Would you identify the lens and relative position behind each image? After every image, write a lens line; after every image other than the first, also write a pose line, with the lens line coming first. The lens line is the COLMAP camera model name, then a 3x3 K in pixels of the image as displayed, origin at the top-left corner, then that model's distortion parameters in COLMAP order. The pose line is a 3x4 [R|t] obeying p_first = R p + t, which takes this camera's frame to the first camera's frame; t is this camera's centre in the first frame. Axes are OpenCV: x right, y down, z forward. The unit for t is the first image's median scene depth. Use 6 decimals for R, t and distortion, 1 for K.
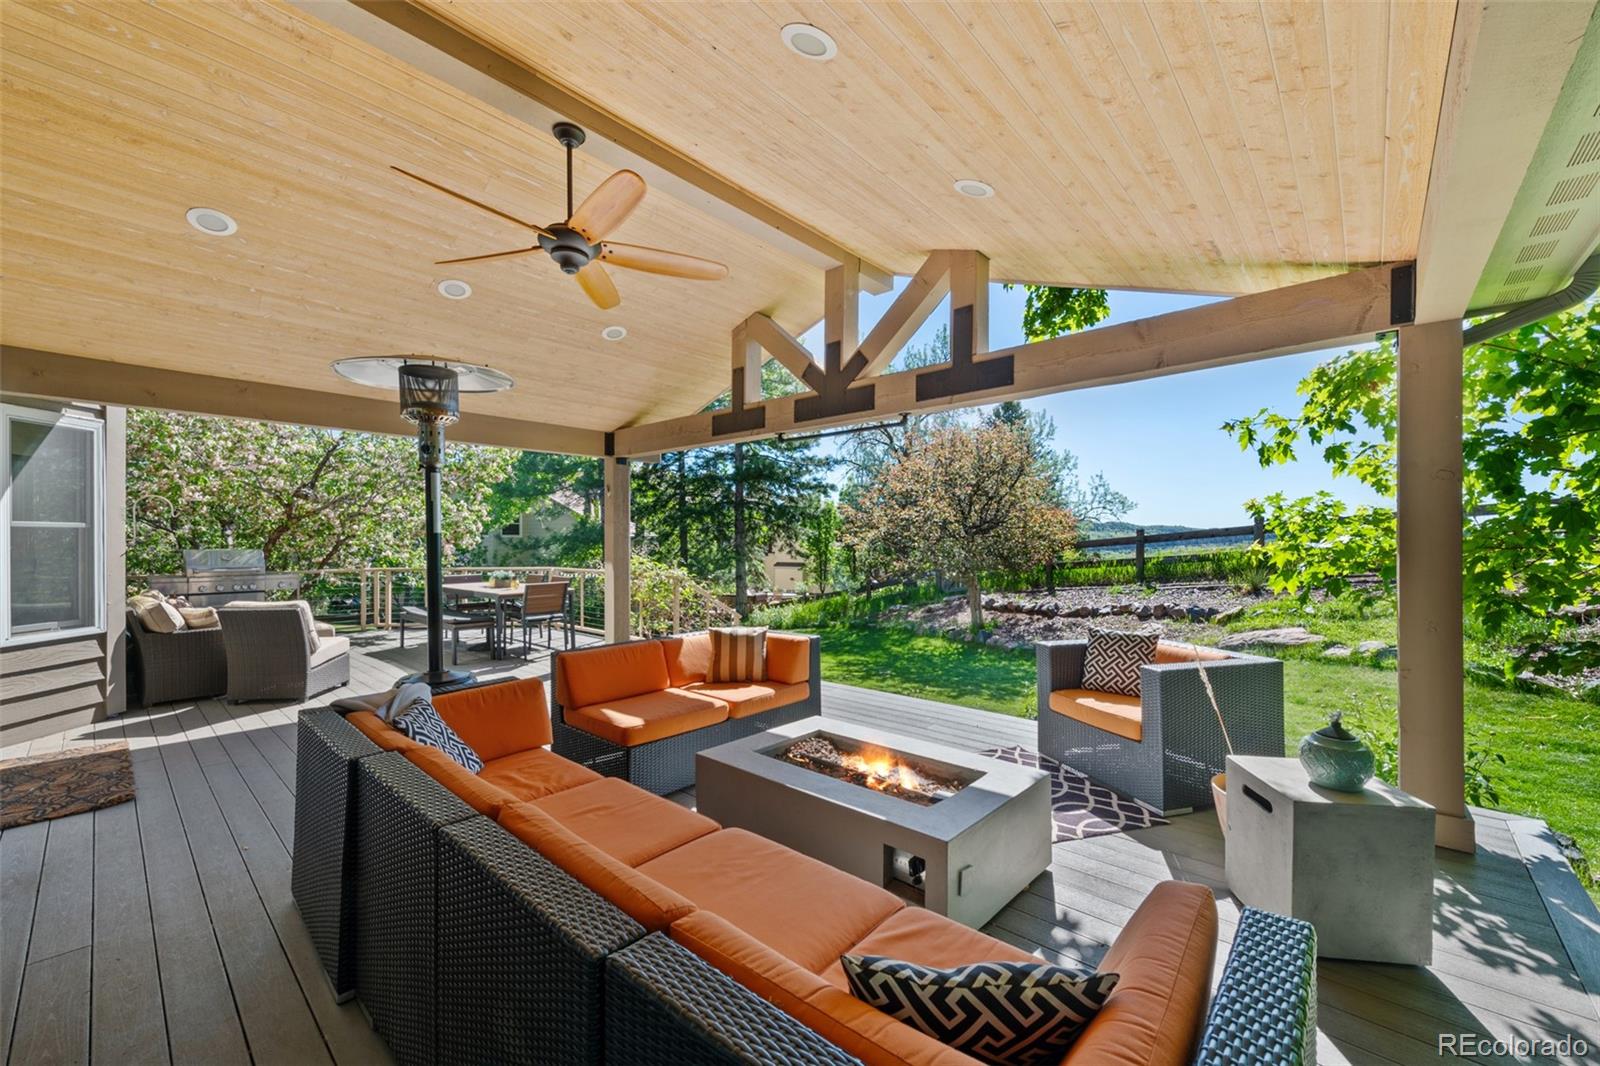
lens RADIAL K [[627.1, 0, 804.5], [0, 627.1, 538.3], [0, 0, 1]] dist [0.001080, -0.000168]
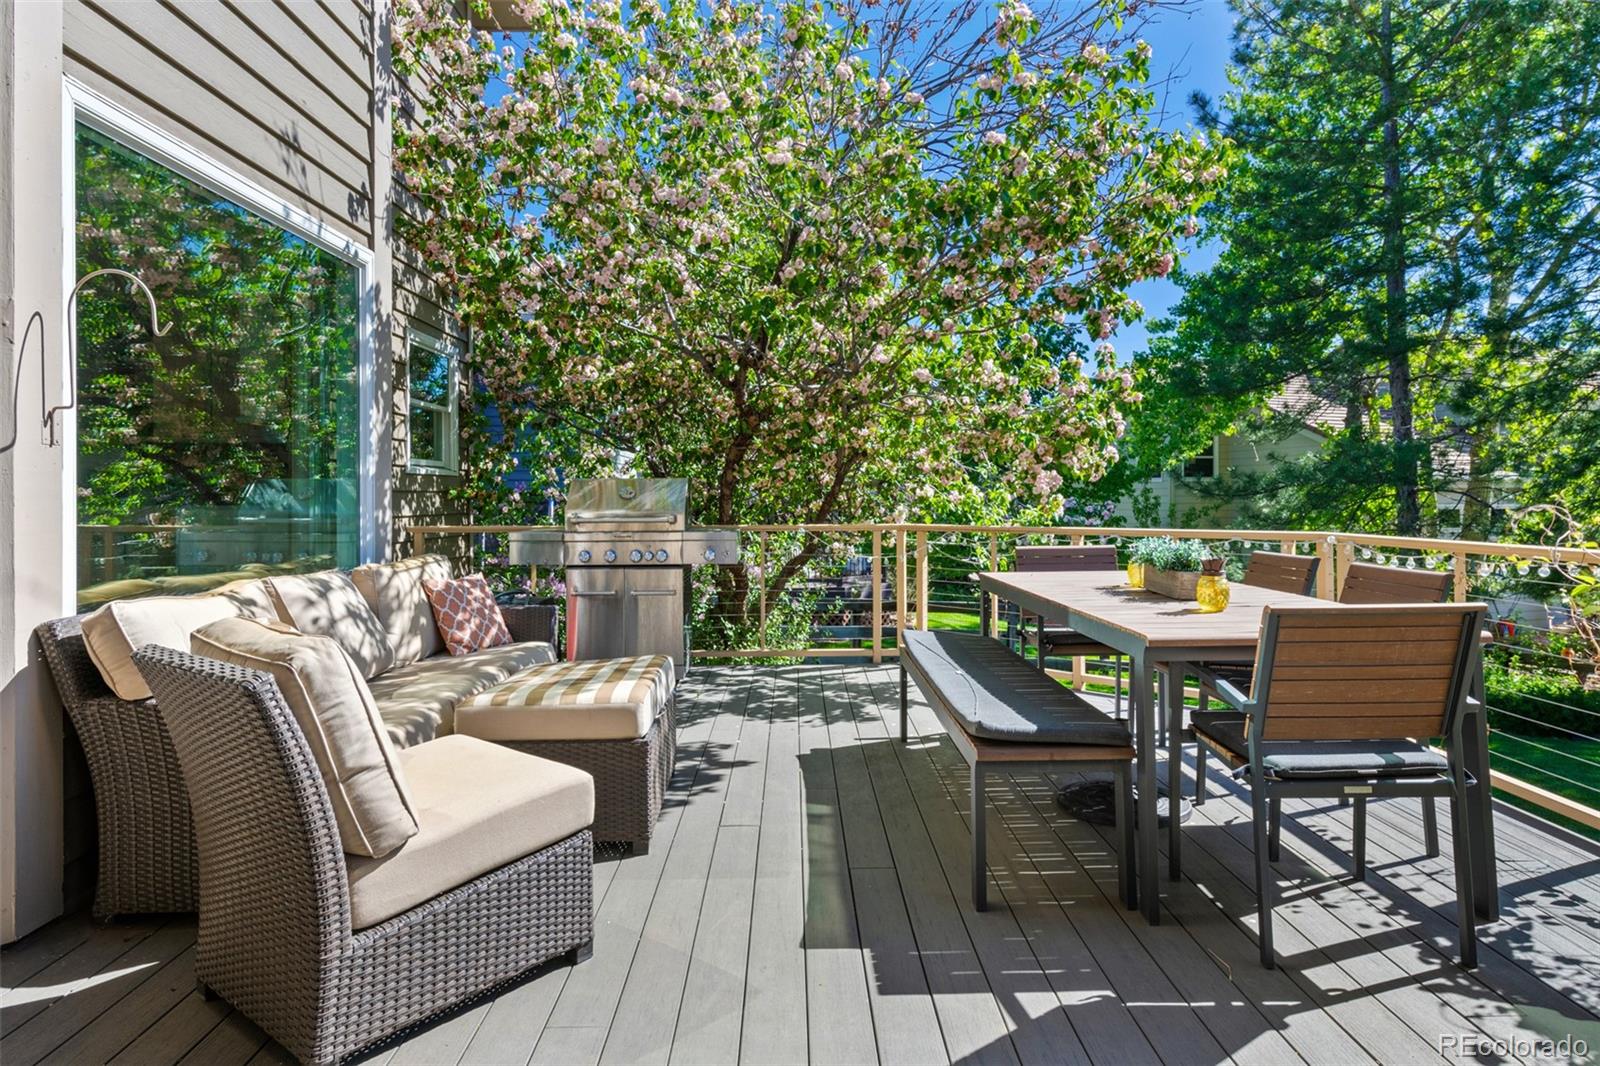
lens RADIAL K [[945.8, 0, 796.7], [0, 945.8, 494.2], [0, 0, 1]] dist [0.026593, -0.000025]
pose [[0.668691, -0.003662, -0.743532, -0.224168], [0.006814, 0.999976, 0.001203, 0.024784], [0.743509, -0.005871, 0.668700, 0.479965]]
